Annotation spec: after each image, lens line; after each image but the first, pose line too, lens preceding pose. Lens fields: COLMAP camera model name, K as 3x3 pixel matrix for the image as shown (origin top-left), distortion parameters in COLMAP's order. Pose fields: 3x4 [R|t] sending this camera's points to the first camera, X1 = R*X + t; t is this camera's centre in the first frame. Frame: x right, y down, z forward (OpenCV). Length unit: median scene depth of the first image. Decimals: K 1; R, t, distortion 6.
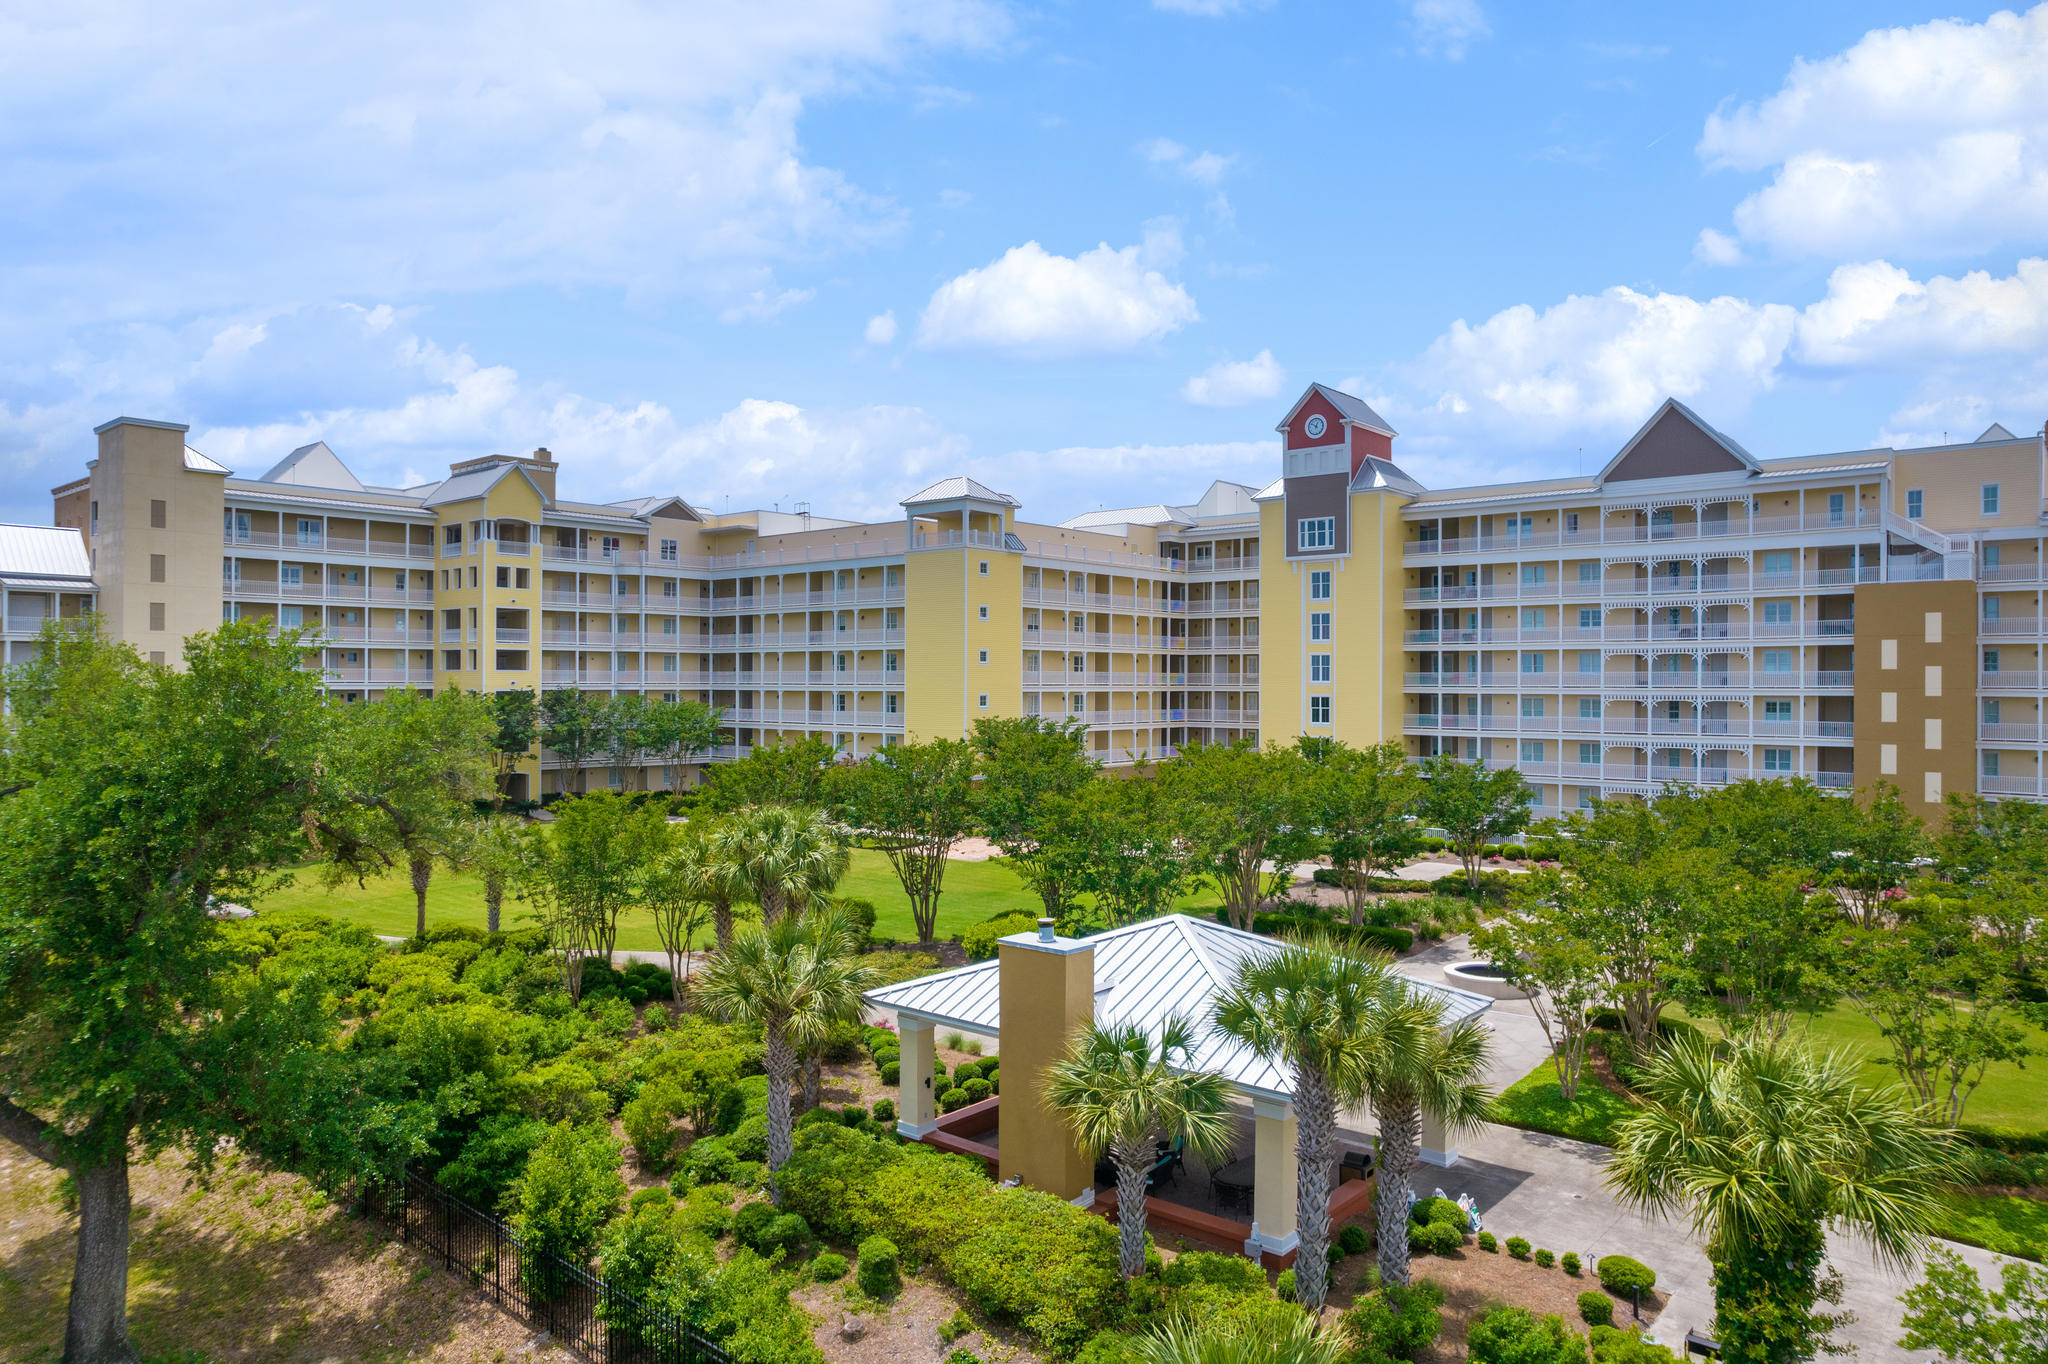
lens RADIAL K [[1314.1, 0, 1024.0], [0, 1314.1, 682.0], [0, 0, 1]] dist [-0.041969, 0.001220]
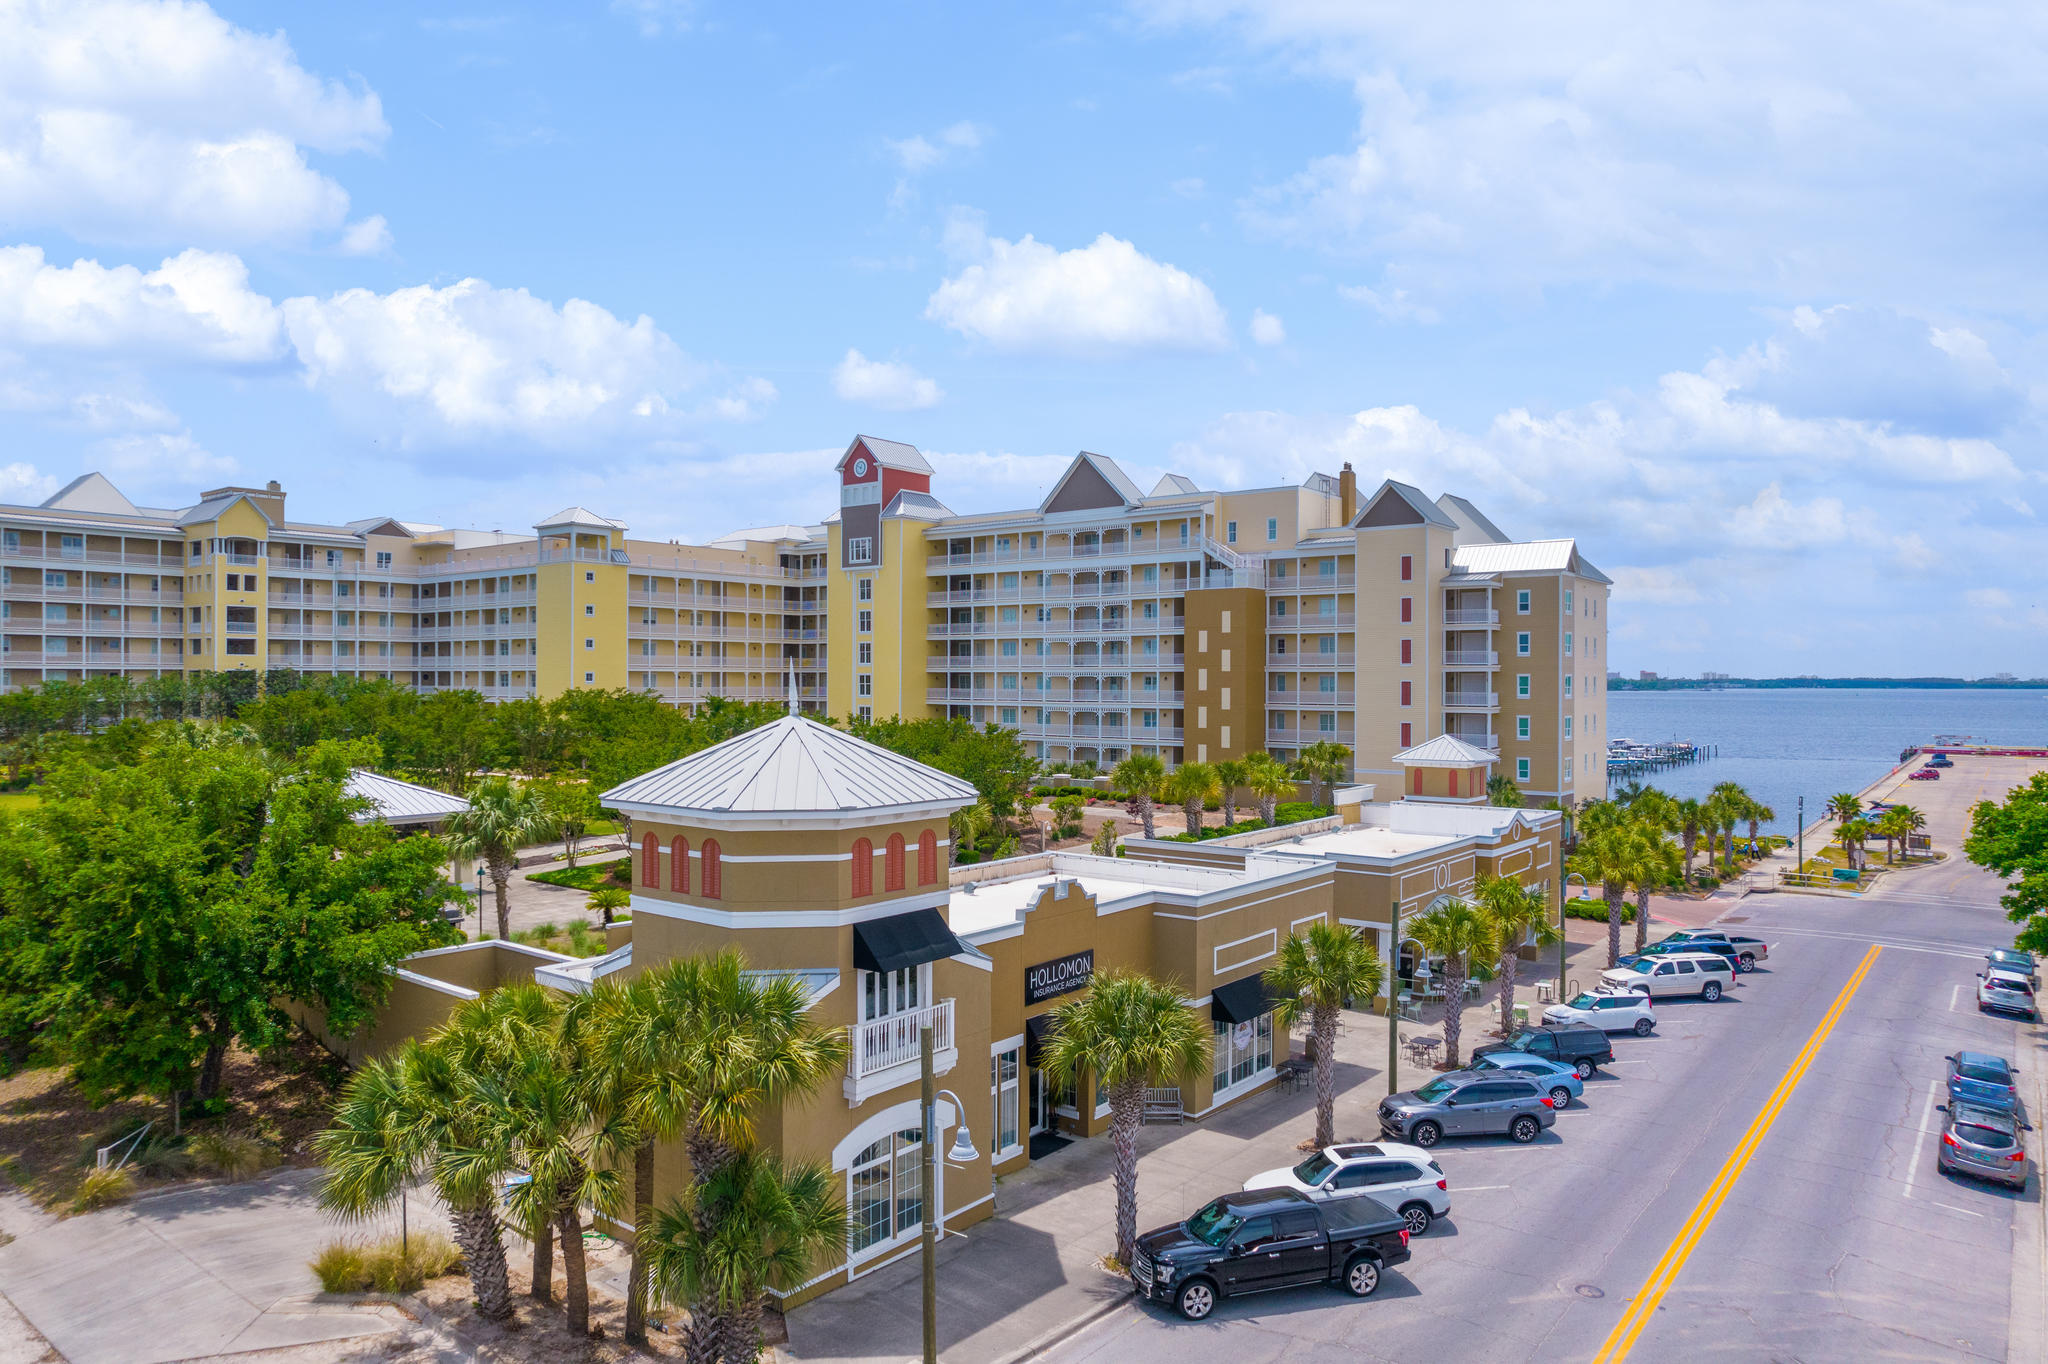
lens RADIAL K [[1291.6, 0, 1024.0], [0, 1291.6, 682.0], [0, 0, 1]] dist [-0.074584, 0.071236]
pose [[0.999072, 0.000441, 0.043060, 0.328813], [-0.000581, 0.999995, 0.003244, 0.013891], [-0.043059, -0.003266, 0.999067, -0.288027]]
